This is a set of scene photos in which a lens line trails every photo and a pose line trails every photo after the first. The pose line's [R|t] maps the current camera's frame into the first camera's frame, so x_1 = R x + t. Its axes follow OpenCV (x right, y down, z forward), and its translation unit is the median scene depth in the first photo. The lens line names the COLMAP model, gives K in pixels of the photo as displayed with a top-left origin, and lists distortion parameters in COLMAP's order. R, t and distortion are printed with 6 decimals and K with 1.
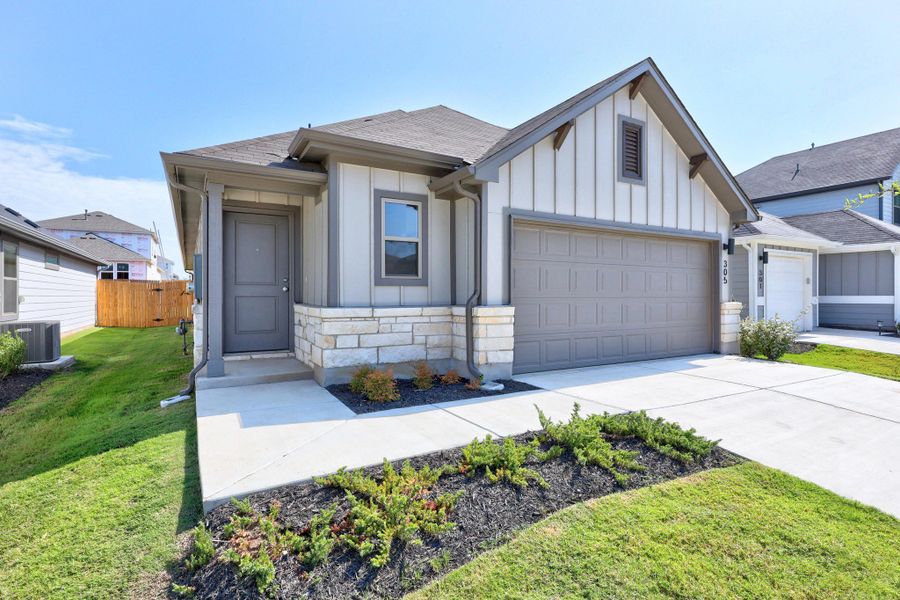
lens RADIAL K [[453.5, 0, 450.0], [0, 453.5, 300.0], [0, 0, 1]] dist [0.001940, 0.000098]
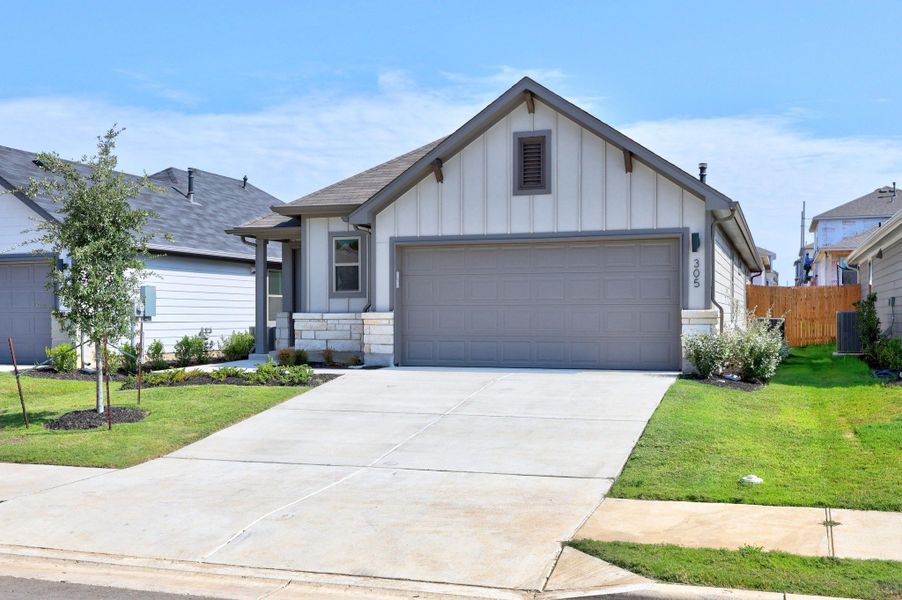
lens RADIAL K [[916.2, 0, 452.4], [0, 916.2, 328.9], [0, 0, 1]] dist [-0.005715, 0.005506]
pose [[0.646031, 0.008841, -0.763260, 2.089356], [-0.004667, 0.999960, 0.007632, 0.038504], [0.763297, -0.001369, 0.646046, -0.541006]]
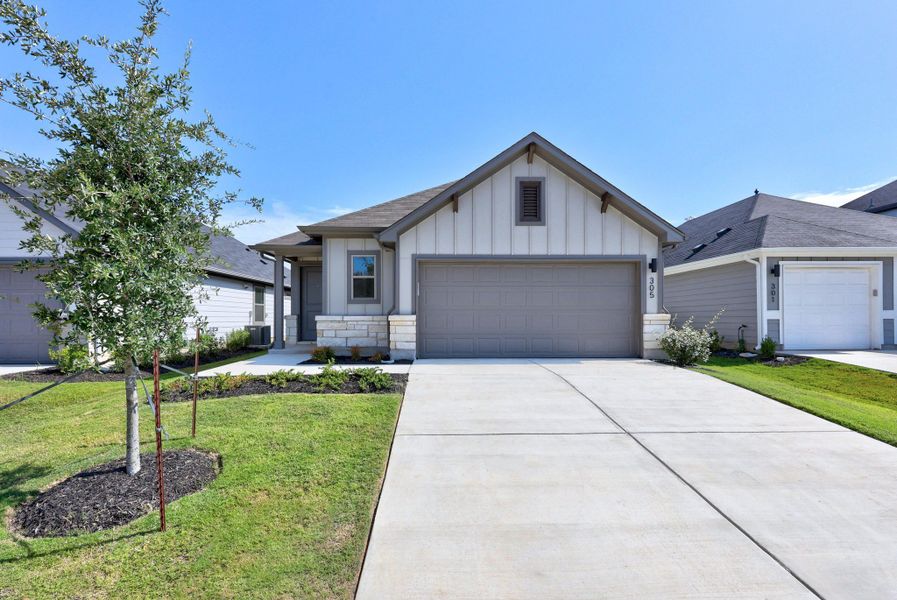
lens RADIAL K [[379.0, 0, 443.1], [0, 379.0, 318.8], [0, 0, 1]] dist [-0.003017, -0.000686]
pose [[0.873647, -0.000378, -0.486560, 0.803663], [-0.003112, 0.999975, -0.006364, 0.032585], [0.486550, 0.007074, 0.873624, -0.121343]]
